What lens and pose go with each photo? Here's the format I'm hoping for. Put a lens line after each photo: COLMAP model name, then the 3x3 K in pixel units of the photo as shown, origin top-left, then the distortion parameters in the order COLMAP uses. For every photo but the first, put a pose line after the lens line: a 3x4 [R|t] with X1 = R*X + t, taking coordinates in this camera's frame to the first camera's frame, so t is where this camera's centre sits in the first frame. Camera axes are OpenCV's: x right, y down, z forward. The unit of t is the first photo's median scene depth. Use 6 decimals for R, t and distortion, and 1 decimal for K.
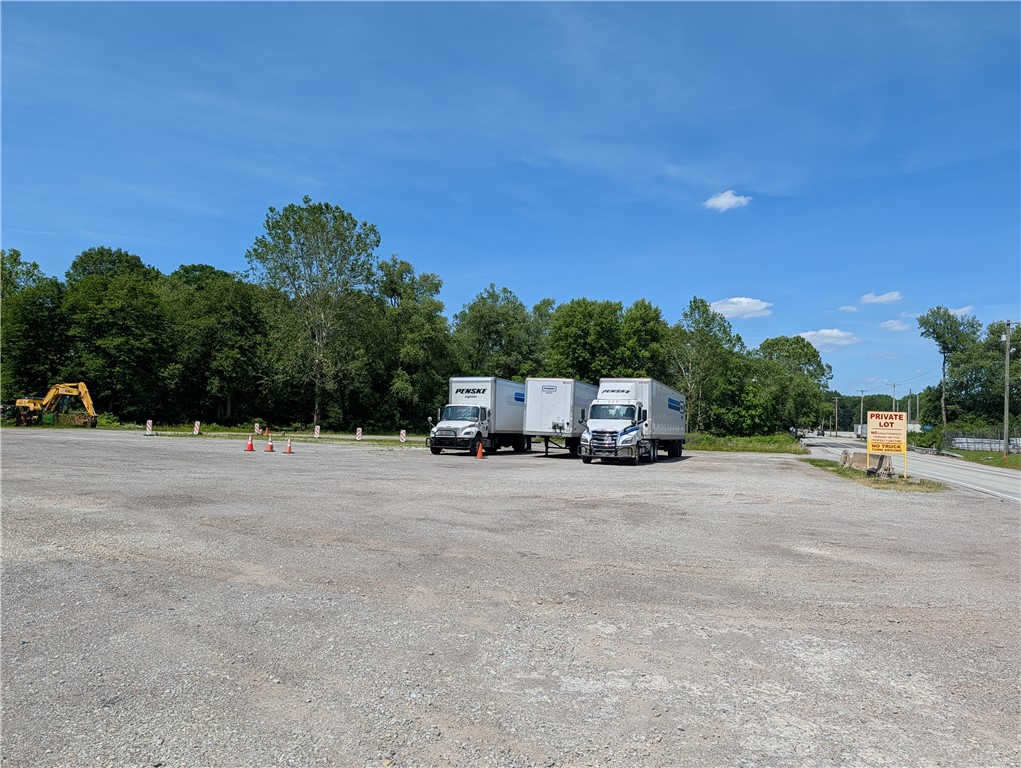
lens RADIAL K [[720.9, 0, 524.5], [0, 720.9, 387.7], [0, 0, 1]] dist [0.013047, -0.034717]
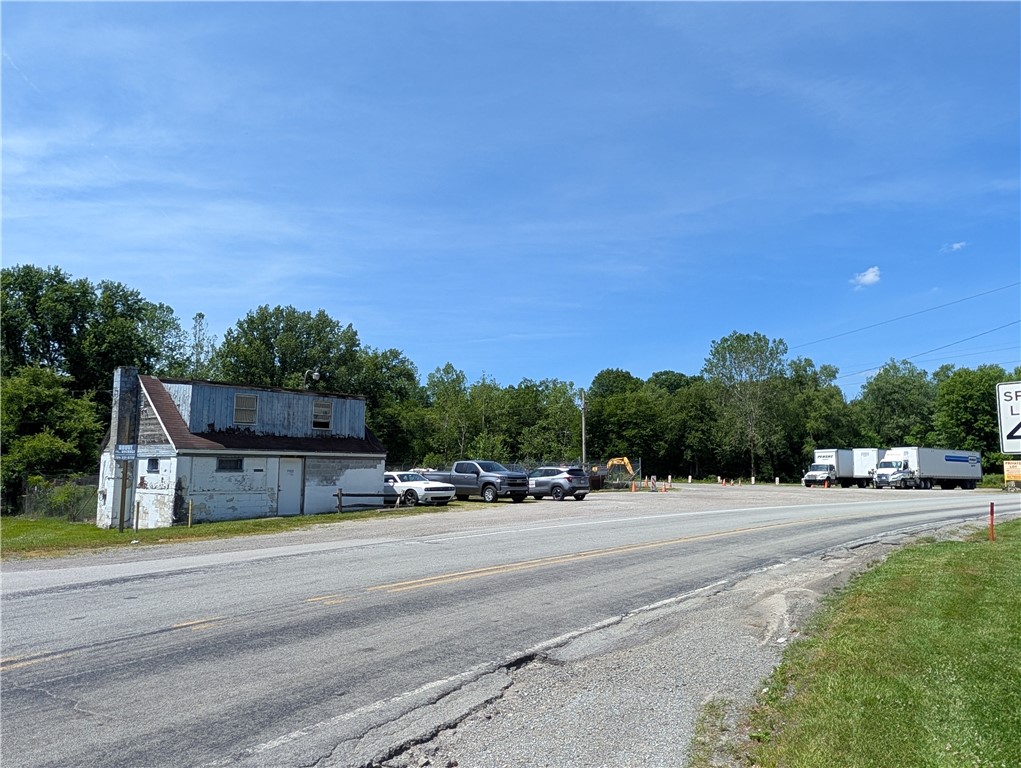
lens RADIAL K [[709.1, 0, 514.3], [0, 709.1, 381.3], [0, 0, 1]] dist [-0.001671, -0.000906]
pose [[0.820513, -0.099950, -0.562822, 0.167503], [0.048594, 0.993227, -0.105542, -0.017949], [0.569559, 0.059248, 0.819812, -0.549106]]
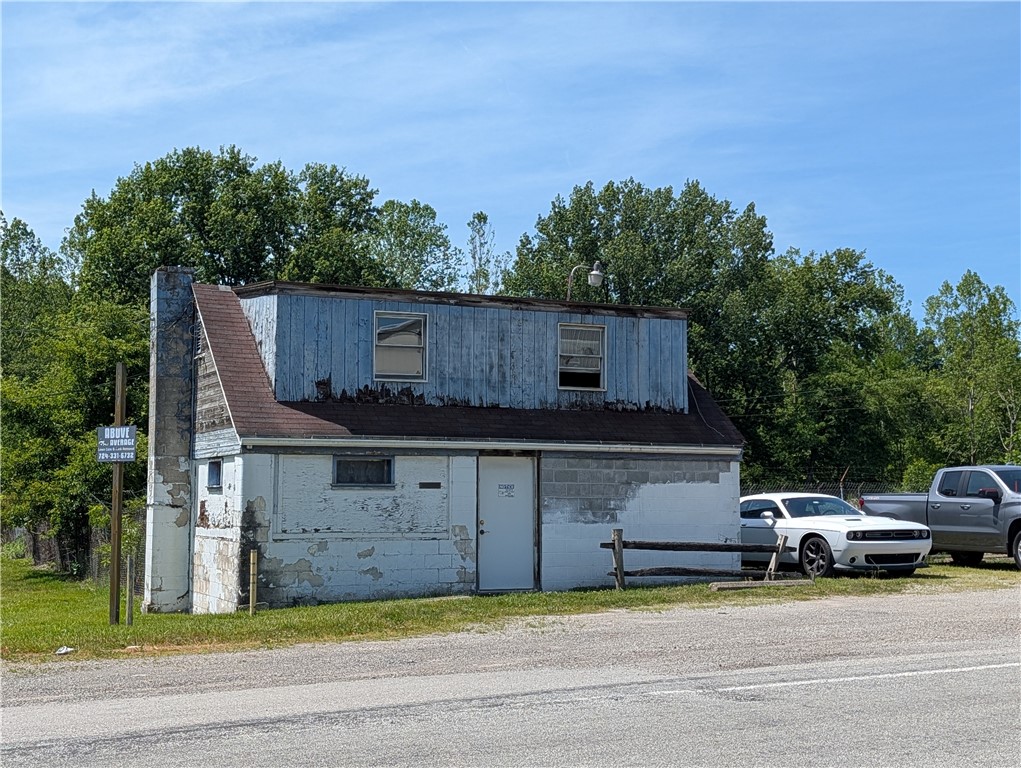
lens RADIAL K [[1364.9, 0, 507.5], [0, 1364.9, 382.5], [0, 0, 1]] dist [0.276584, -1.363763]
pose [[0.507786, -0.106405, -0.854887, 0.128890], [0.053540, 0.994322, -0.091958, -0.012313], [0.859818, 0.000924, 0.510600, -0.477792]]
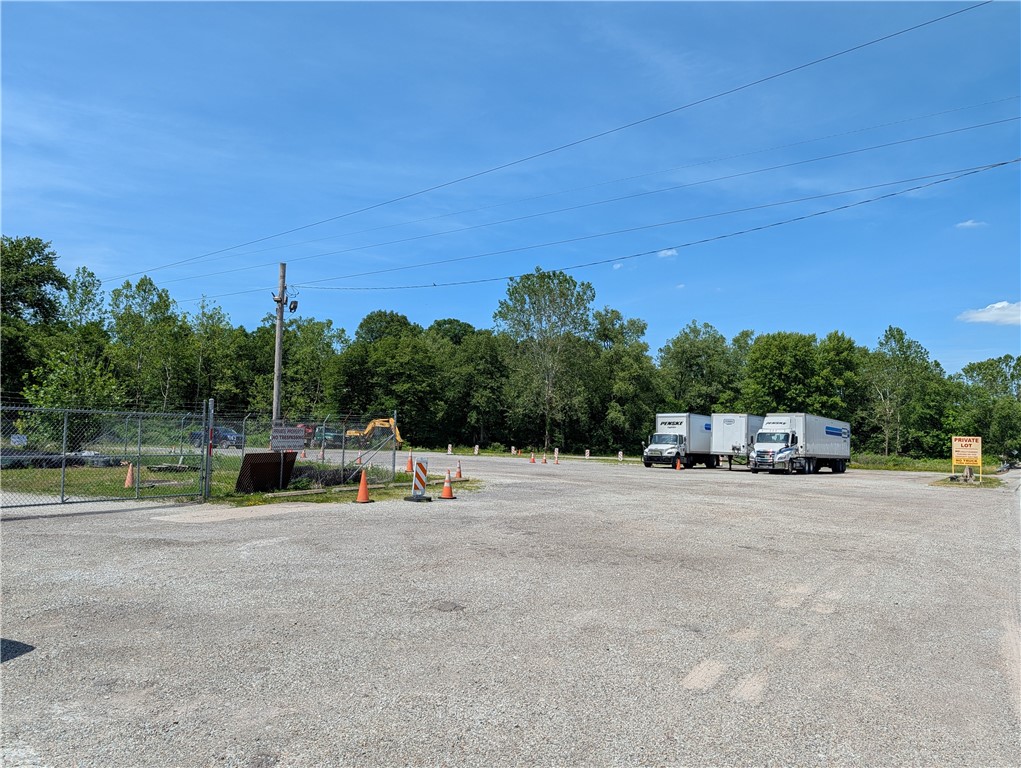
lens RADIAL K [[714.3, 0, 519.4], [0, 714.3, 388.1], [0, 0, 1]] dist [0.096754, -0.192781]
pose [[0.957868, -0.026790, -0.285957, 0.021118], [0.017347, 0.999219, -0.035506, -0.009405], [0.286684, 0.029050, 0.957585, -0.211014]]
